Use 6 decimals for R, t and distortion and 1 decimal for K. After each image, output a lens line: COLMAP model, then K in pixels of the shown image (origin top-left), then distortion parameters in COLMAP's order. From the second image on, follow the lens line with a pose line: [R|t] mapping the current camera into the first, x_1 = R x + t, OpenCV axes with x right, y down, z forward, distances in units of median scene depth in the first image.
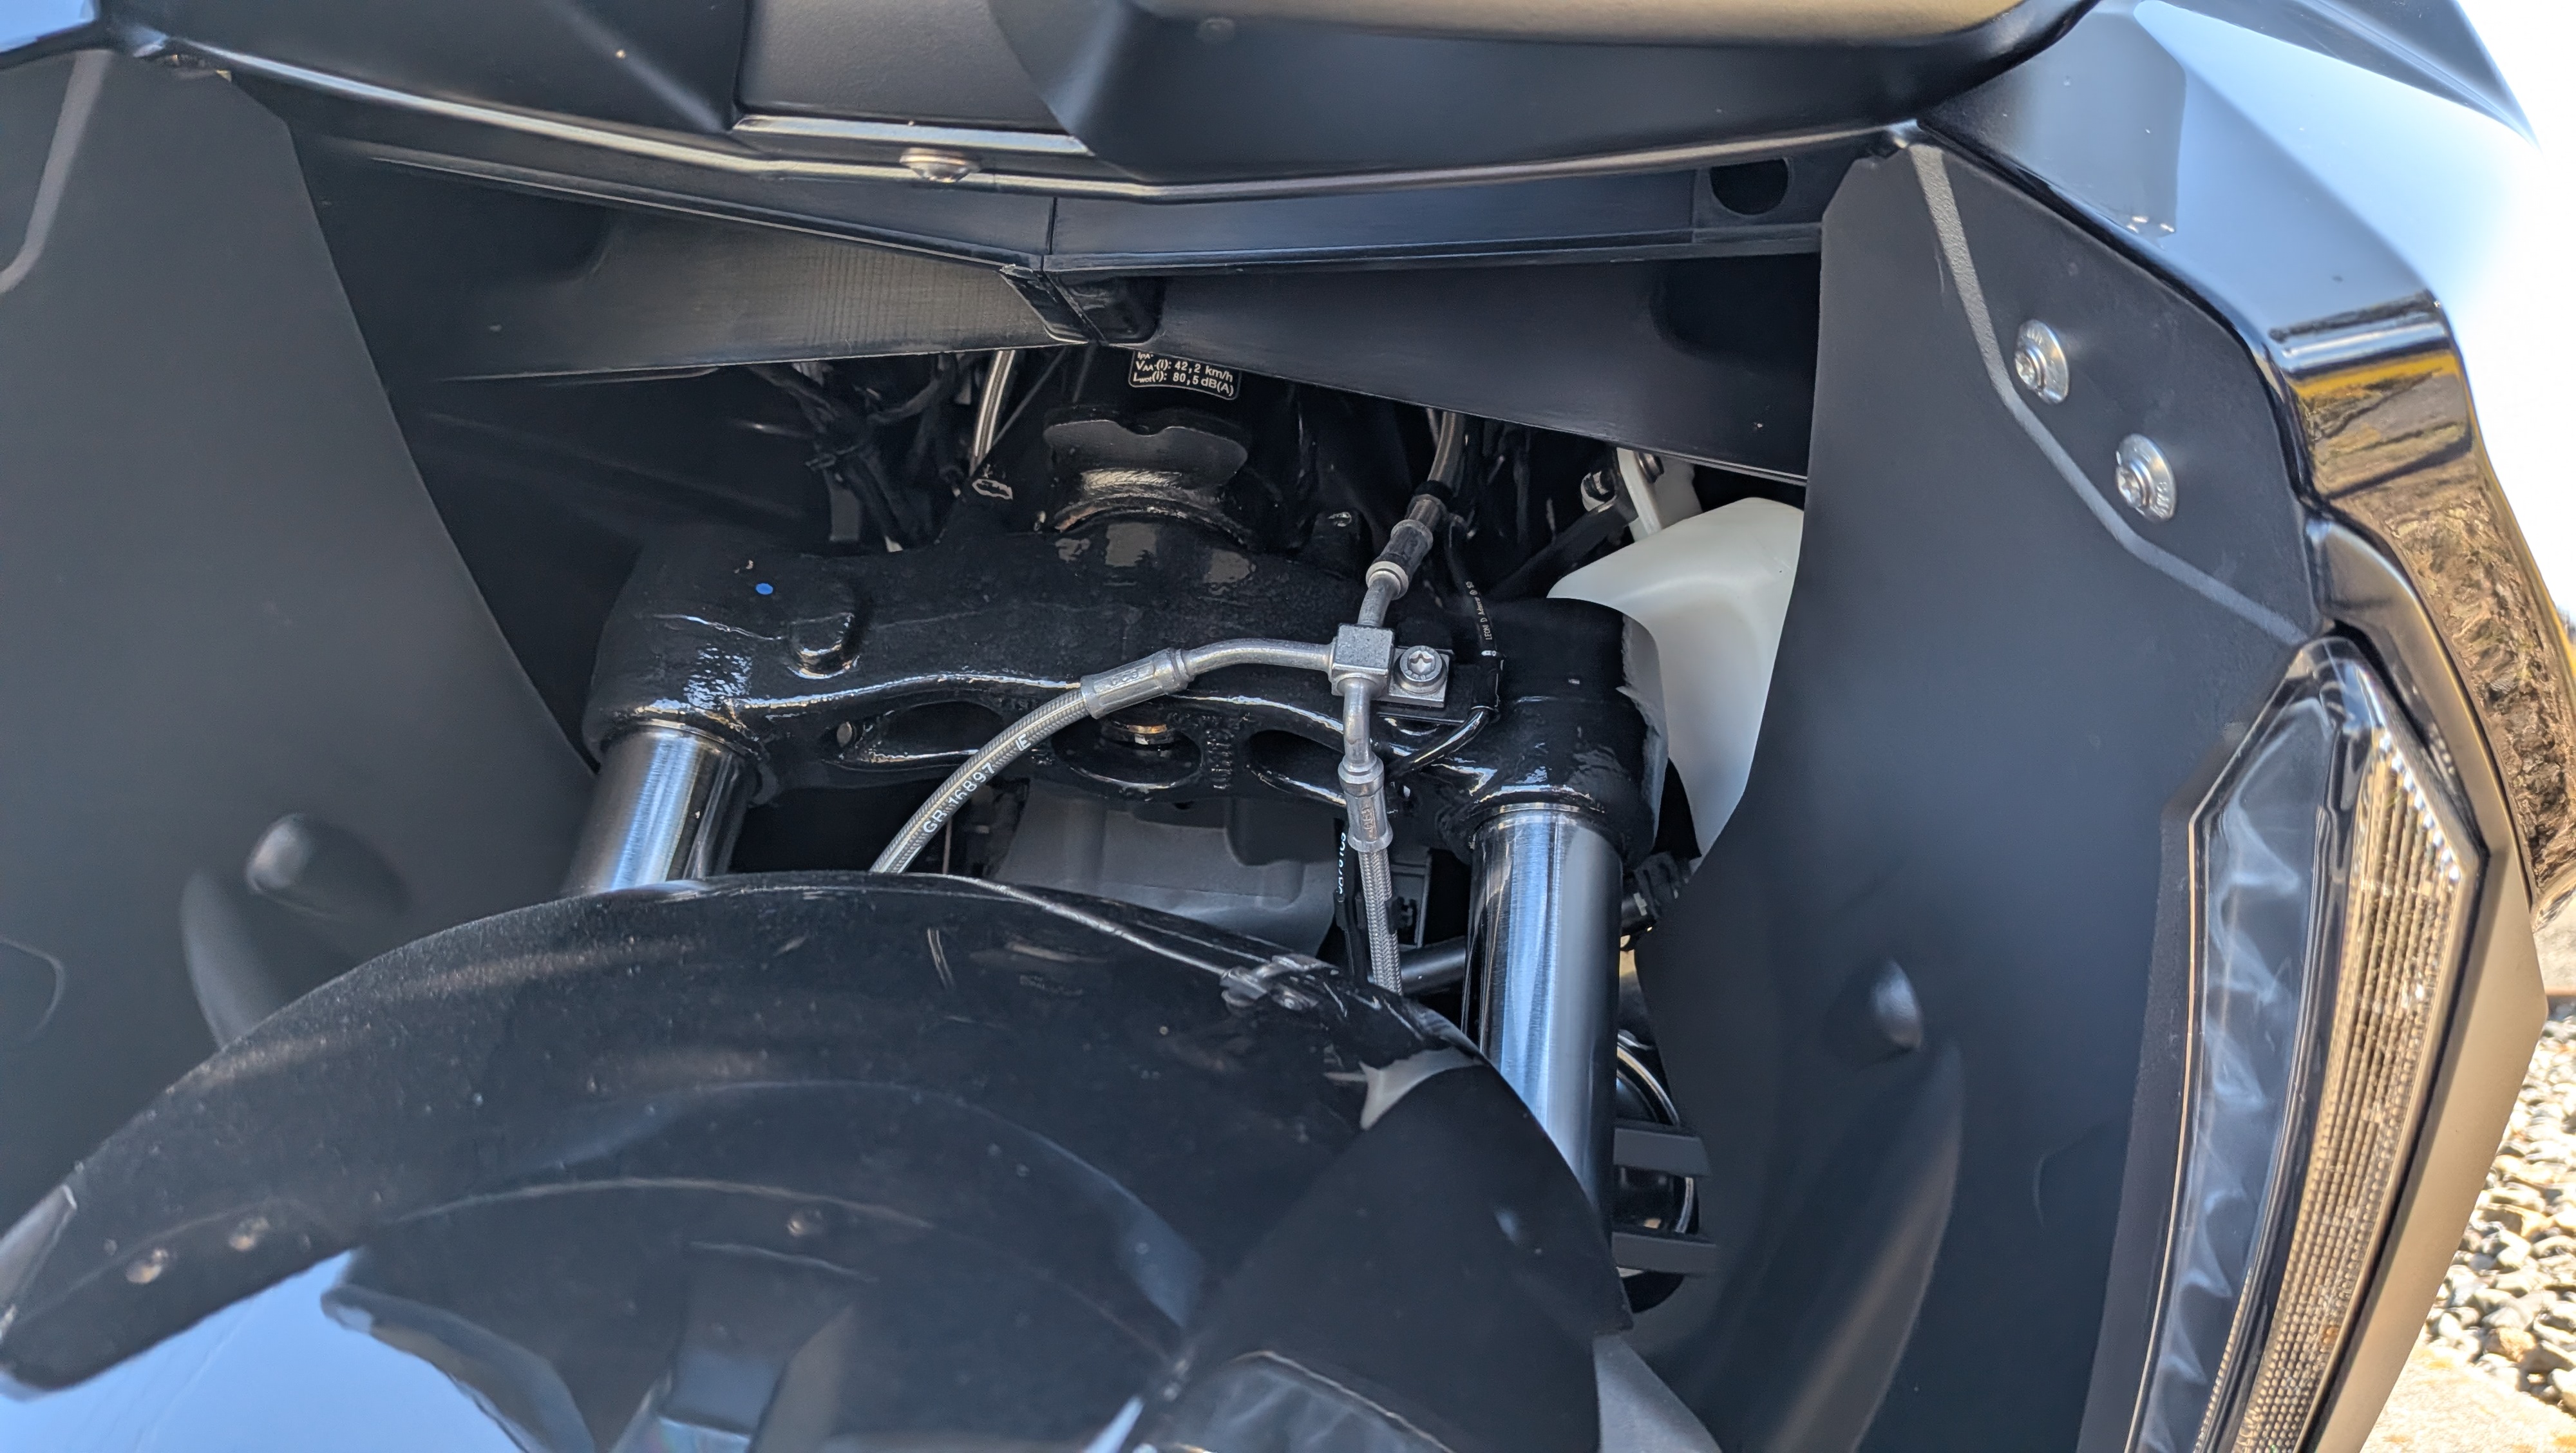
lens RADIAL K [[1780.9, 0, 1288.0], [0, 1780.9, 726.5], [0, 0, 1]] dist [0.035886, -0.048458]
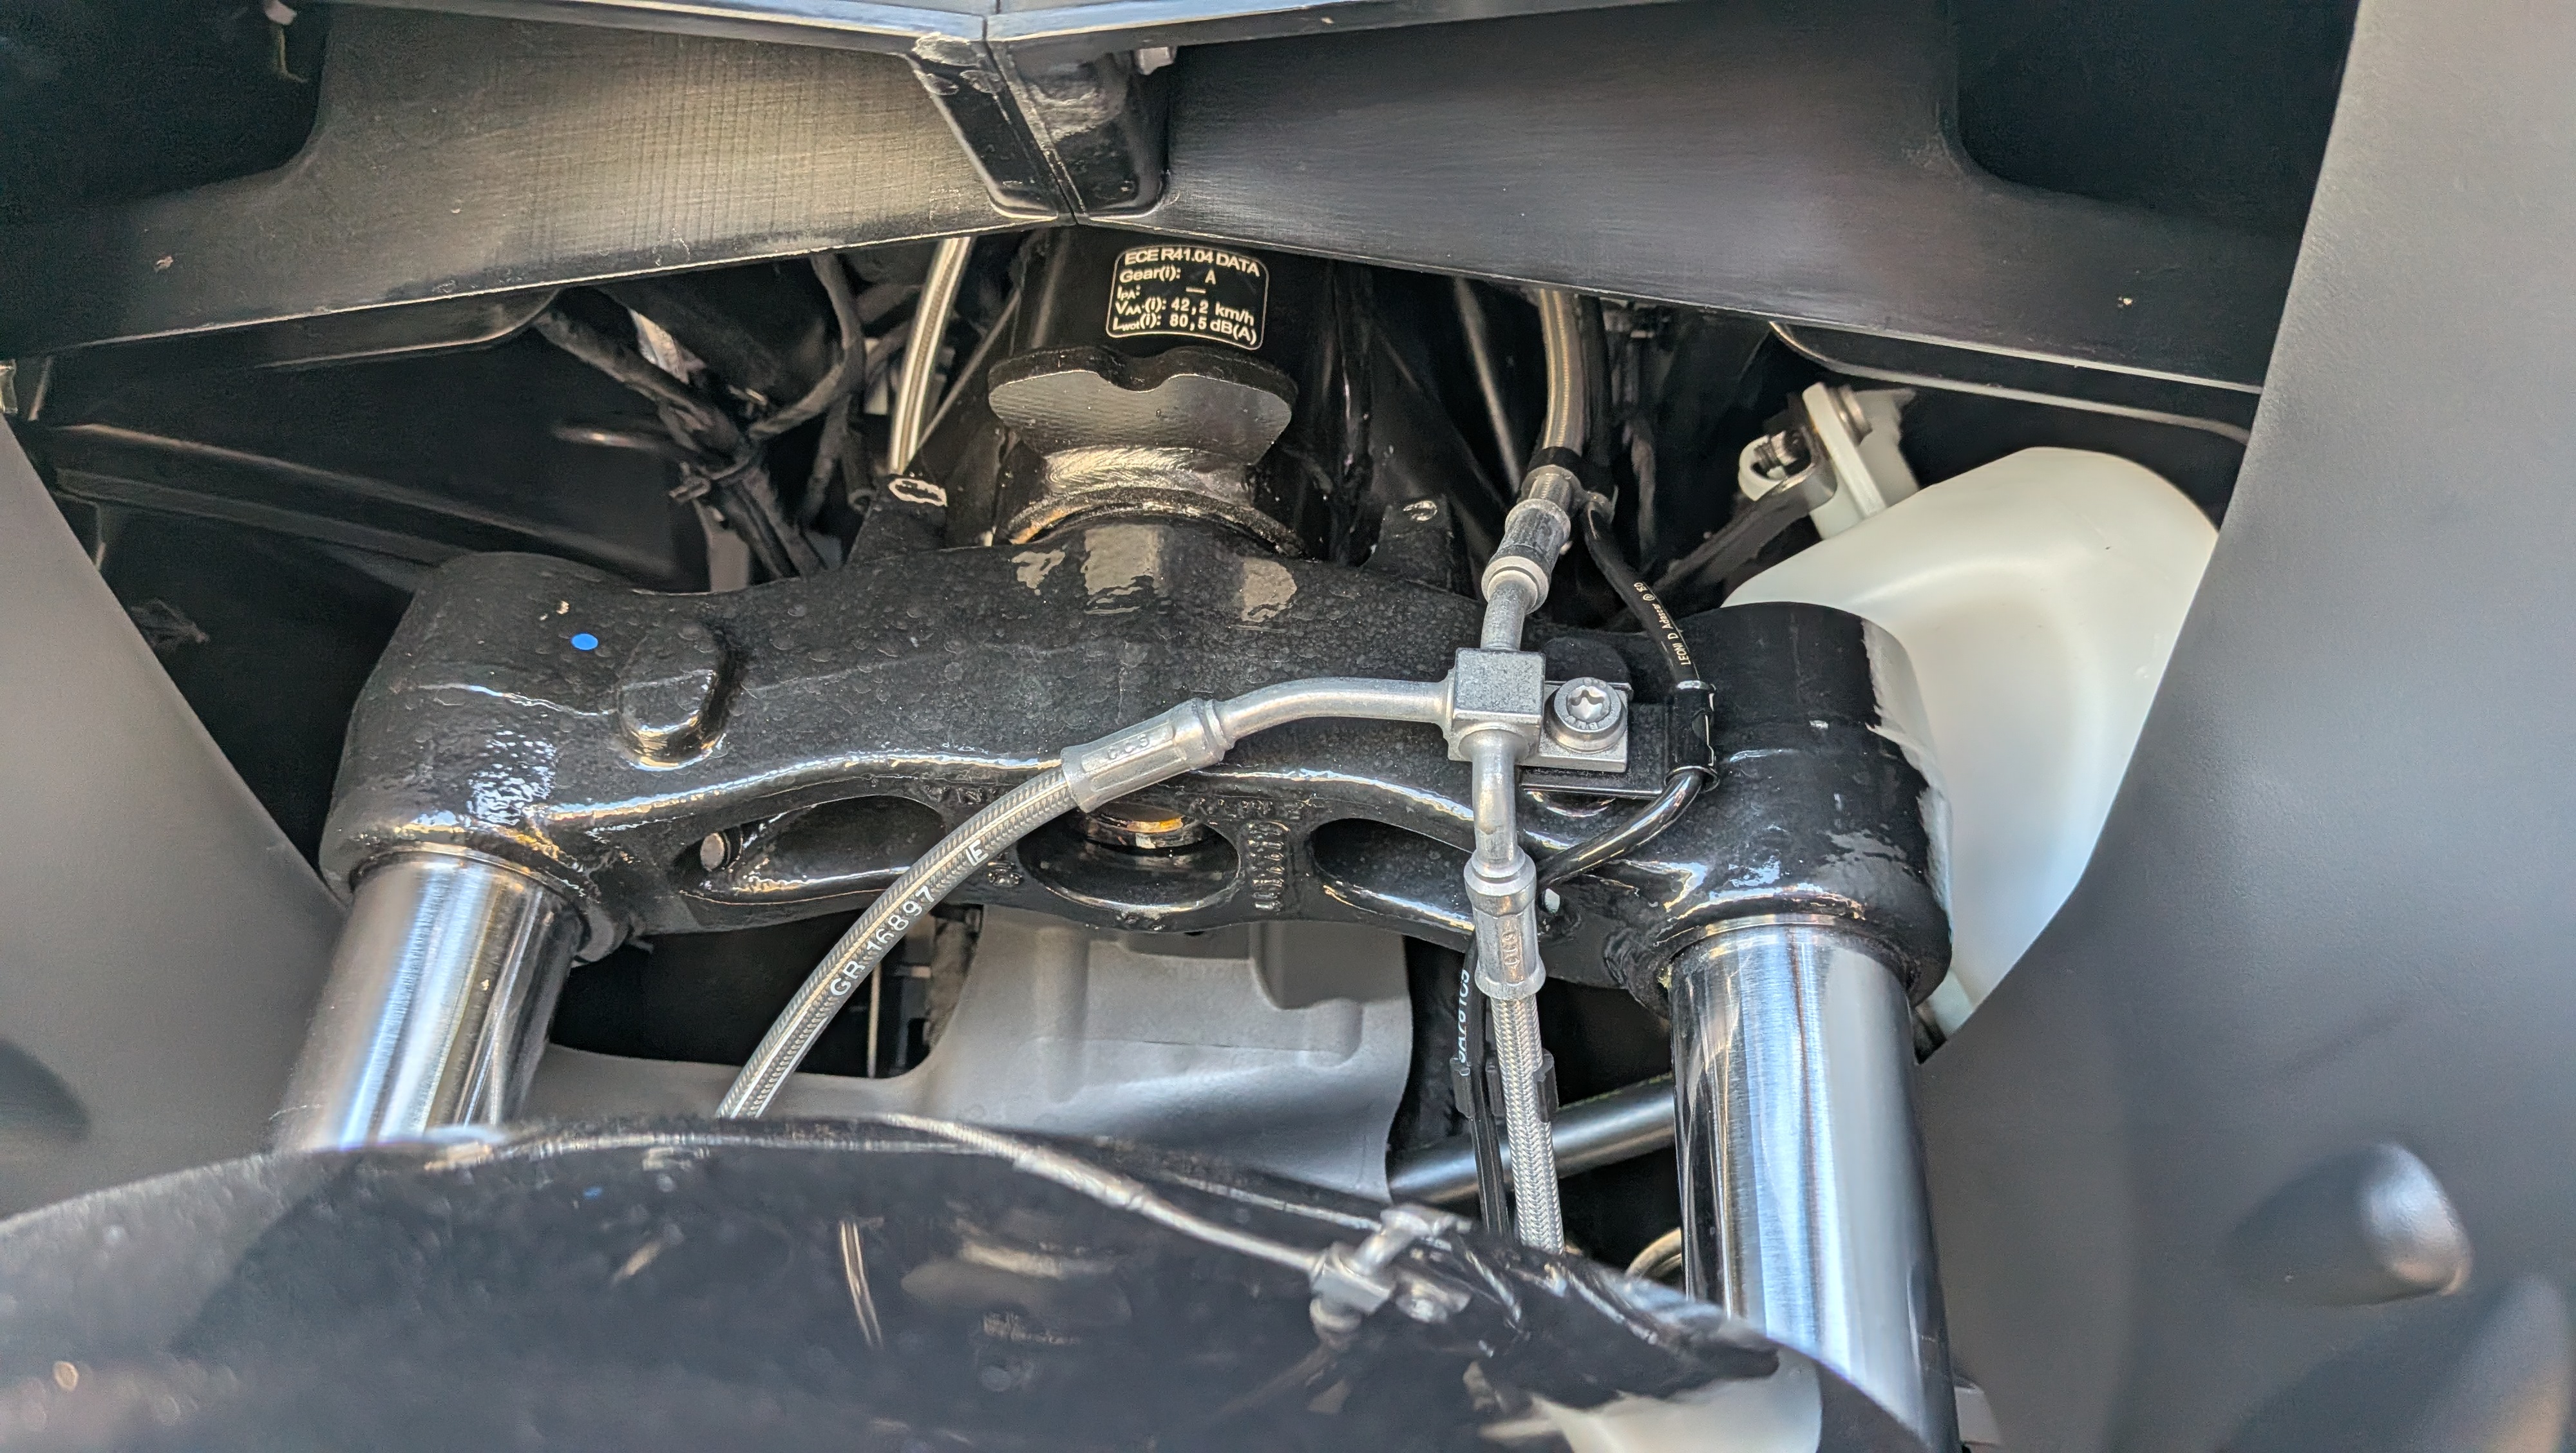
lens RADIAL K [[1822.5, 0, 1198.5], [0, 1822.5, 729.2], [0, 0, 1]] dist [0.055357, -0.147259]
pose [[0.998910, -0.043319, -0.017407, -0.051996], [0.042332, 0.997668, -0.053547, 0.002756], [0.019686, 0.052752, 0.998414, 0.320441]]
